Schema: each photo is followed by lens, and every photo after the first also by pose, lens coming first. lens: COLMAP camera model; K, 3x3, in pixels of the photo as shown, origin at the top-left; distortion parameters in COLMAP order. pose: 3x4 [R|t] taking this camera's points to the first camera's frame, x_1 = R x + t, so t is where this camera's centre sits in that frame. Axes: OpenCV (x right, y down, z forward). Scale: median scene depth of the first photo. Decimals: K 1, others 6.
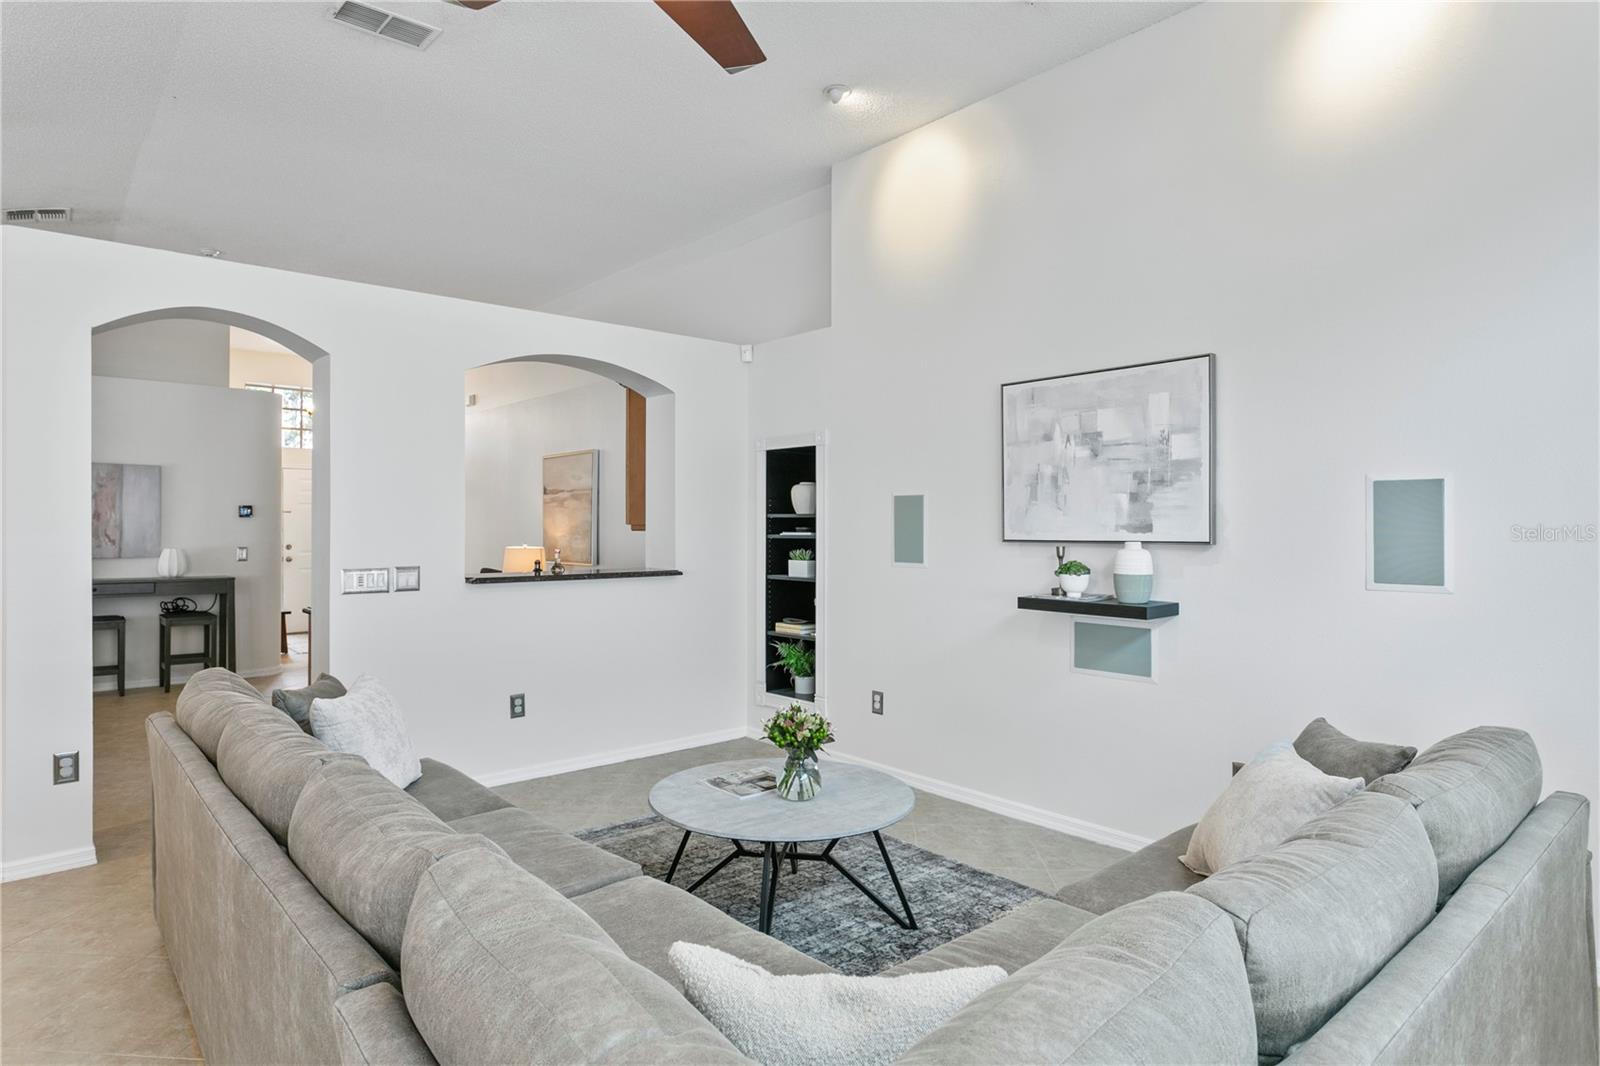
lens RADIAL K [[888.4, 0, 791.7], [0, 888.4, 526.9], [0, 0, 1]] dist [-0.005911, 0.002718]
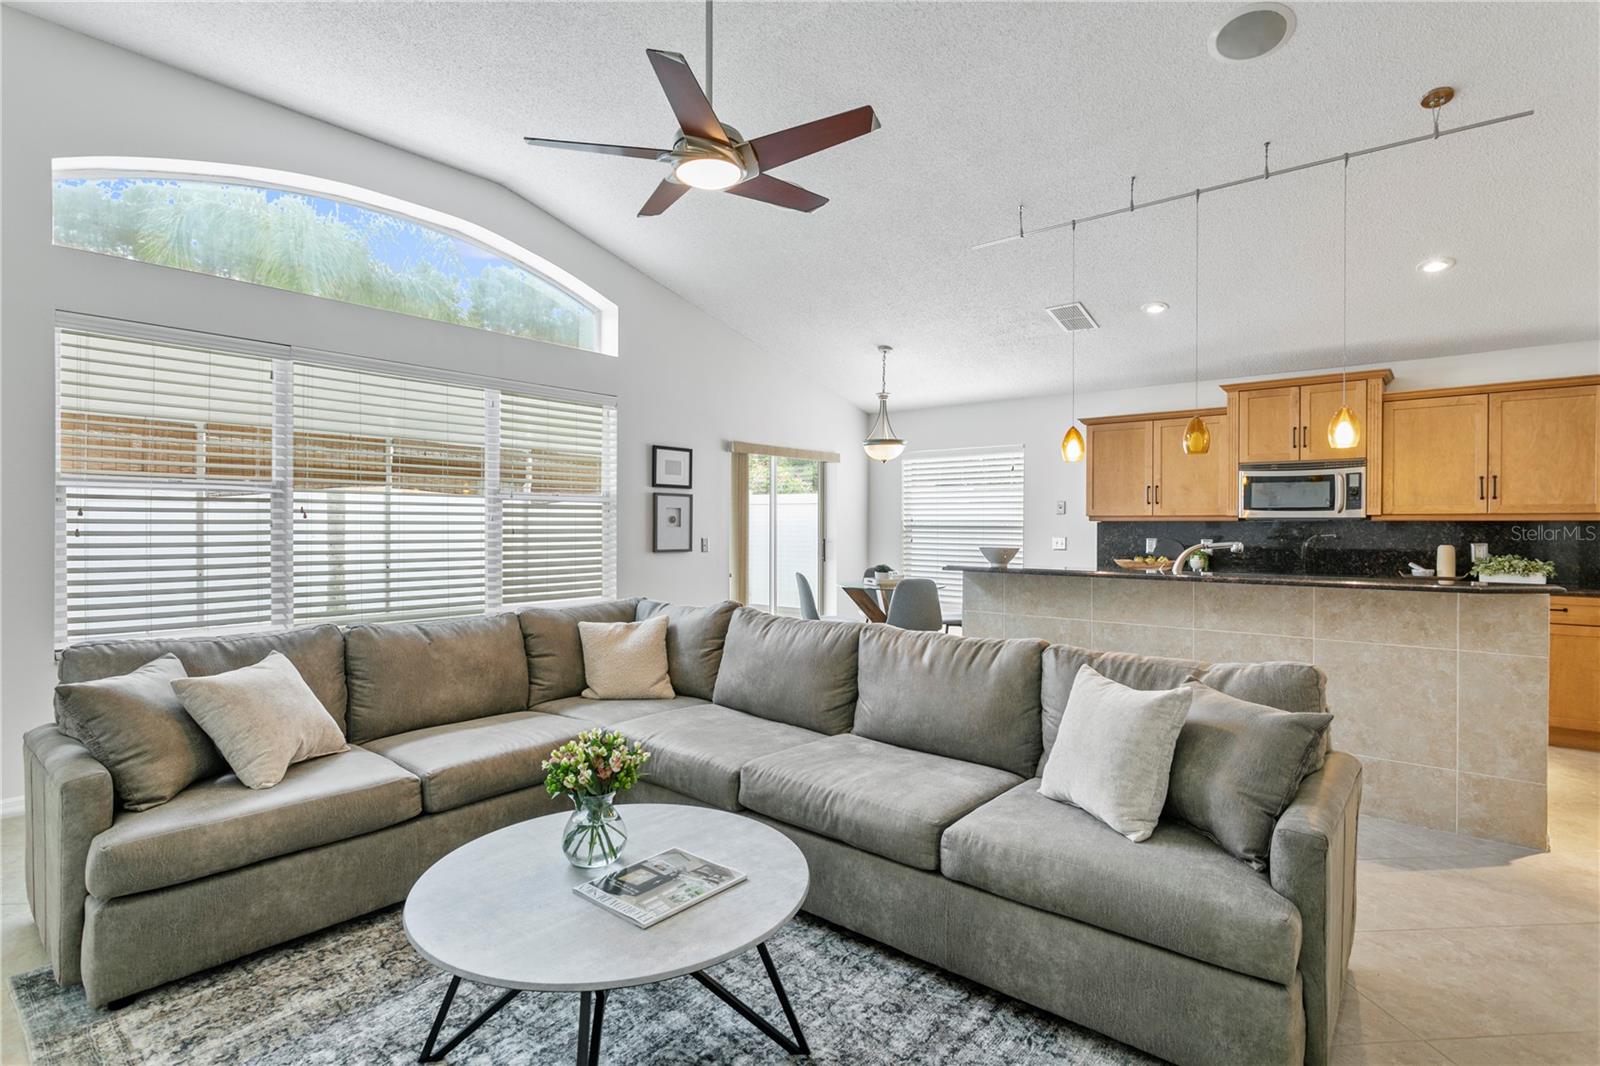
lens RADIAL K [[789.4, 0, 789.9], [0, 789.4, 529.5], [0, 0, 1]] dist [-0.014838, 0.010478]
pose [[-0.986618, -0.003984, -0.163001, -0.031307], [-0.004677, 0.999982, 0.003867, 0.021322], [0.162983, 0.004578, -0.986618, 1.199459]]
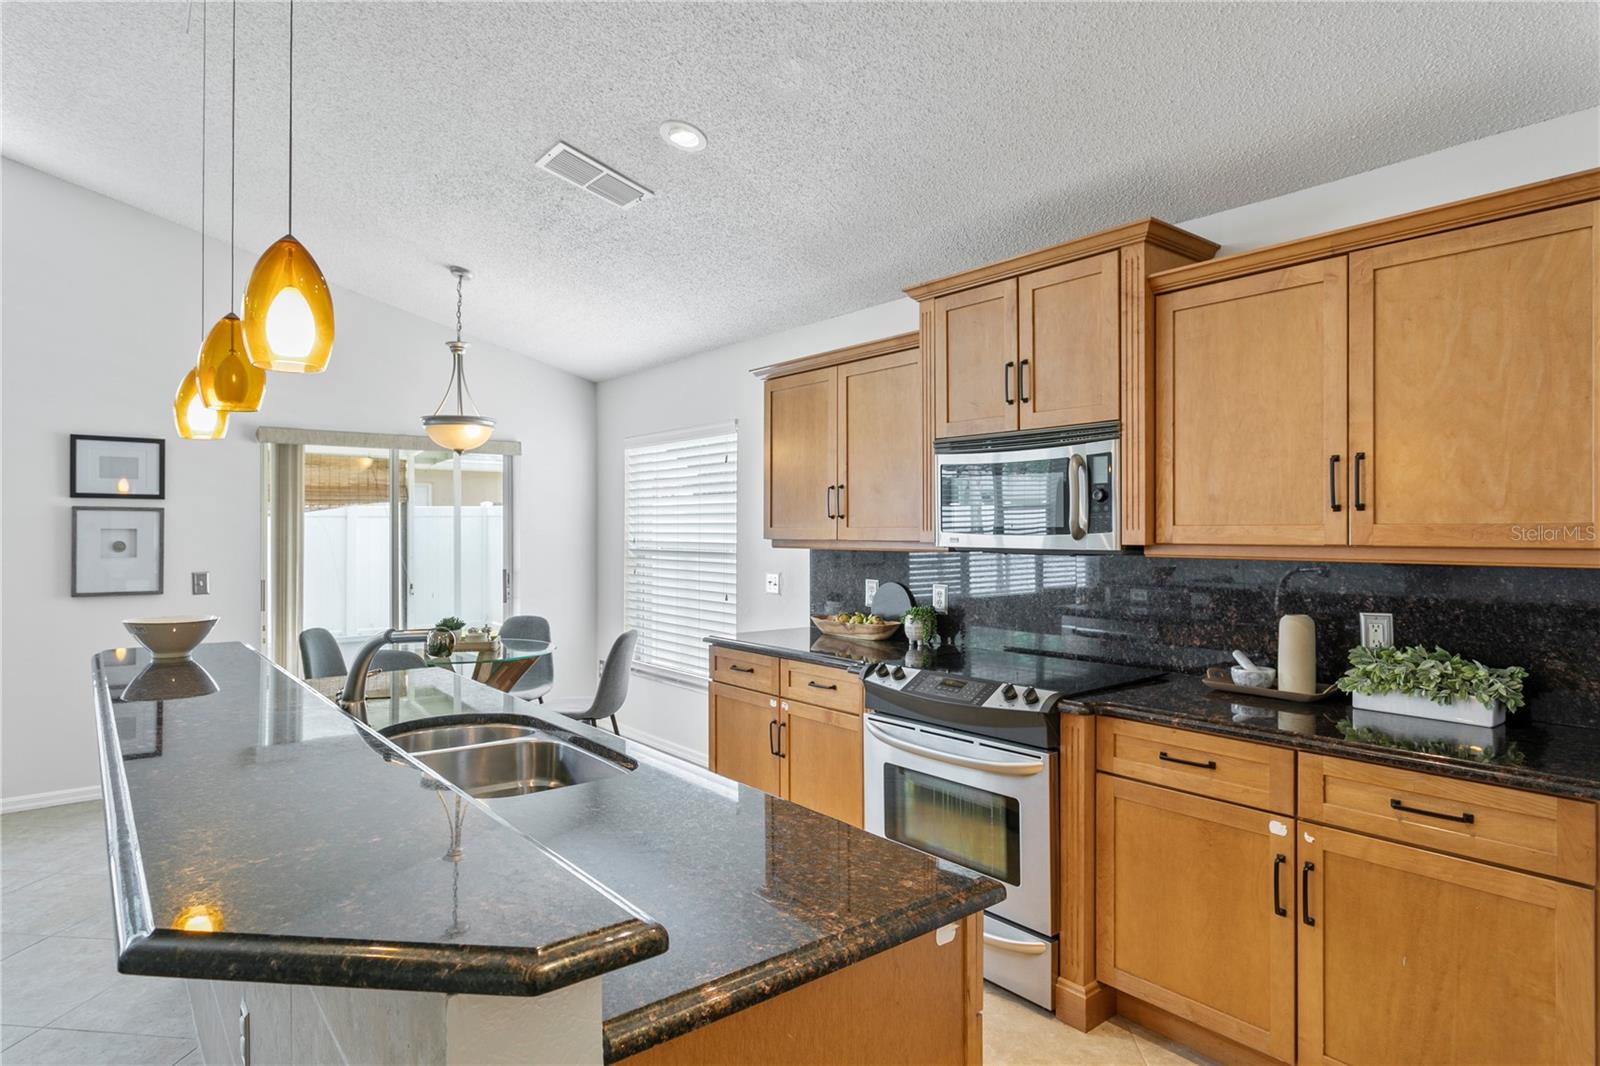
lens RADIAL K [[888.4, 0, 791.7], [0, 888.4, 526.9], [0, 0, 1]] dist [-0.005911, 0.002718]
pose [[-0.999516, -0.001677, 0.031073, -0.935150], [-0.001839, 0.999985, -0.005172, -0.011098], [-0.031064, -0.005227, -0.999504, 0.760883]]
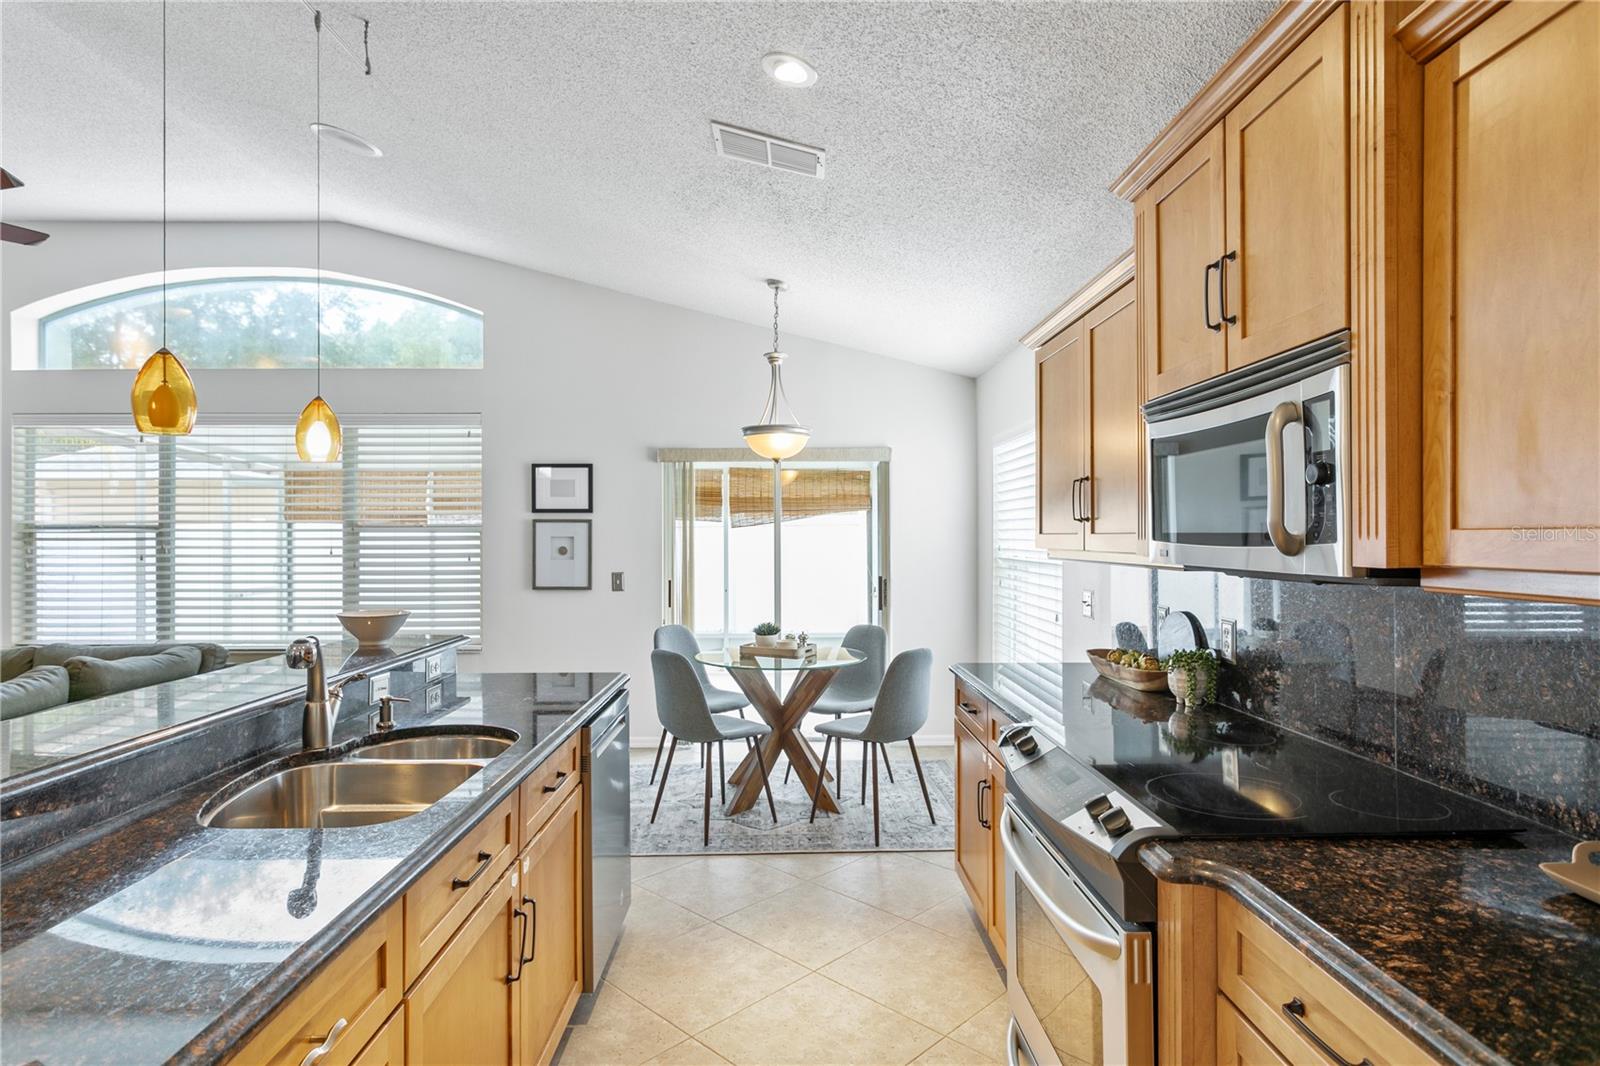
lens RADIAL K [[858.8, 0, 790.4], [0, 858.8, 530.3], [0, 0, 1]] dist [0.002028, 0.002078]
pose [[-0.768720, 0.004451, 0.639570, -1.203363], [0.000038, 0.999976, -0.006913, -0.013385], [-0.639585, -0.005290, -0.768702, 0.490580]]
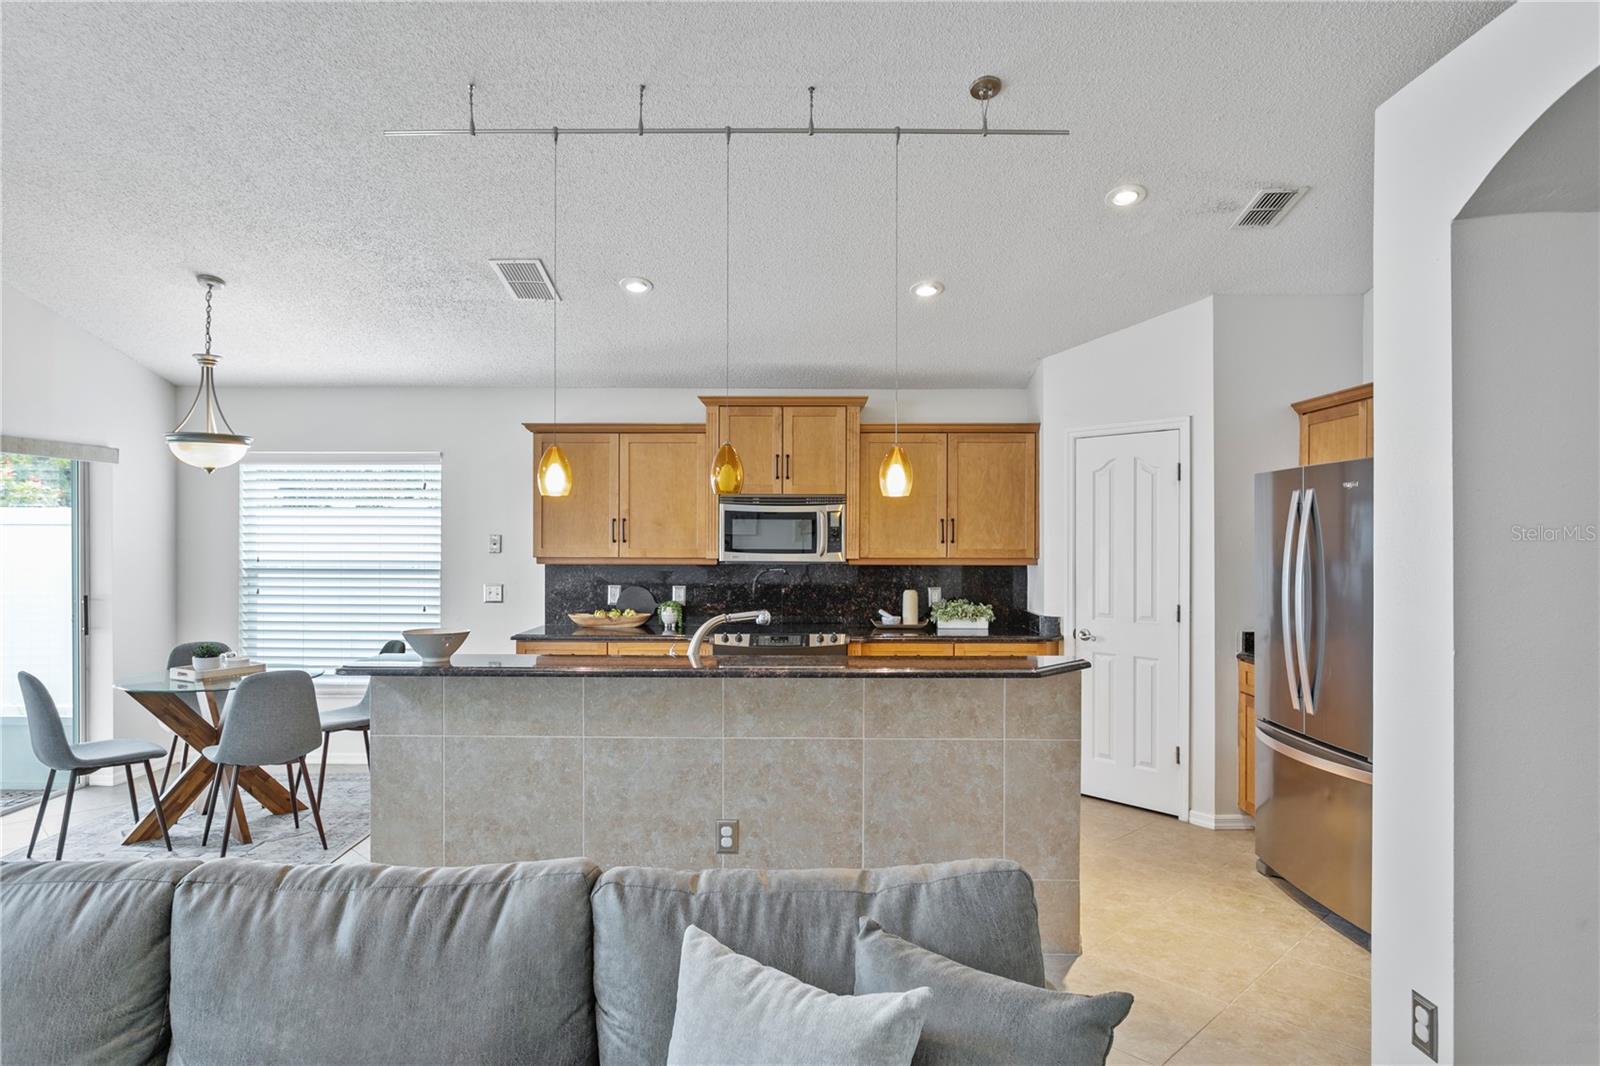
lens RADIAL K [[932.1, 0, 789.9], [0, 932.1, 543.3], [0, 0, 1]] dist [-0.003211, 0.000578]
pose [[-0.659285, 0.001374, -0.751892, -0.096532], [-0.002702, 0.999988, 0.004196, -0.029253], [0.751889, 0.004798, -0.659273, 0.921420]]
